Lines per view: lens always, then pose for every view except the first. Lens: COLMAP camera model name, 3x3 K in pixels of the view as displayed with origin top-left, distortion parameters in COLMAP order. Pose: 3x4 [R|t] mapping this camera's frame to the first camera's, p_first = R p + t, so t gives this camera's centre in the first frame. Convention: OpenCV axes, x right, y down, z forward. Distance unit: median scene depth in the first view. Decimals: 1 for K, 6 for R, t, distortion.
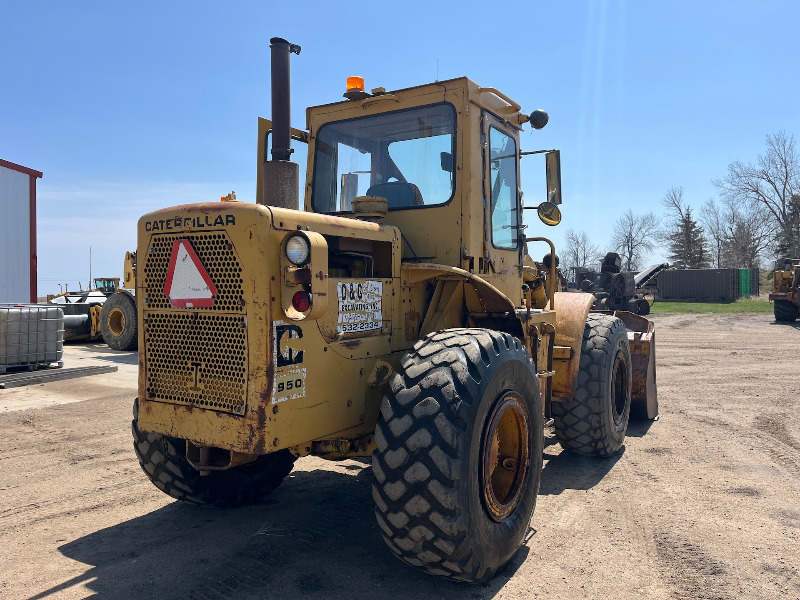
lens RADIAL K [[616.6, 0, 400.0], [0, 616.6, 297.2], [0, 0, 1]] dist [0.060839, -0.090657]
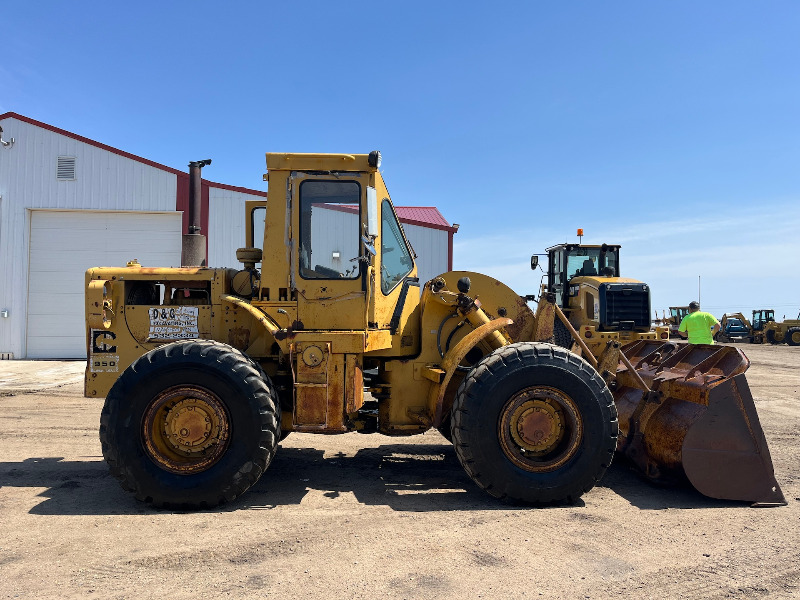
lens RADIAL K [[616.6, 0, 401.4], [0, 616.6, 300.8], [0, 0, 1]] dist [0.060839, -0.090657]
pose [[0.558660, -0.016787, -0.829227, 1.823224], [-0.016692, 0.999365, -0.031477, -0.002119], [0.829229, 0.031426, 0.558025, 0.678413]]
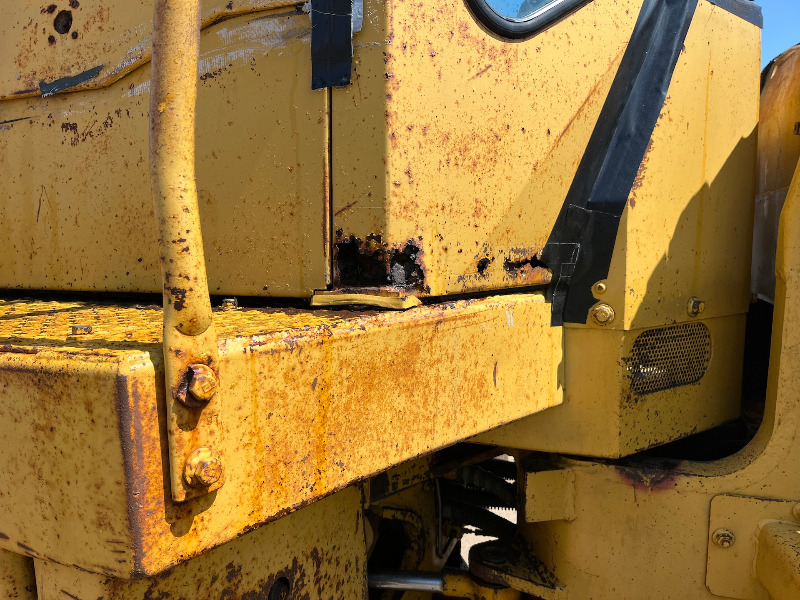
lens RADIAL K [[616.6, 0, 396.3], [0, 616.6, 301.0], [0, 0, 1]] dist [0.060839, -0.090657]
pose [[0.173704, 0.093205, -0.980377, 0.536445], [-0.008898, 0.995619, 0.093078, 0.005168], [0.984758, -0.007444, 0.173772, 1.566254]]
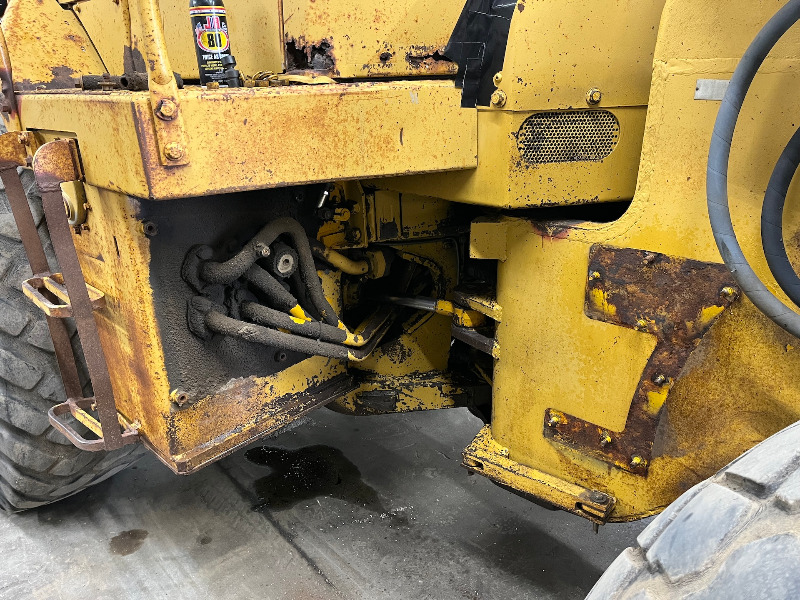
lens RADIAL K [[616.6, 0, 402.2], [0, 616.6, 303.0], [0, 0, 1]] dist [0.060839, -0.090657]
pose [[-0.203682, 0.344241, -0.916522, 0.687108], [-0.002535, 0.935957, 0.352104, 0.019967], [0.979034, 0.074041, -0.189766, 1.733169]]
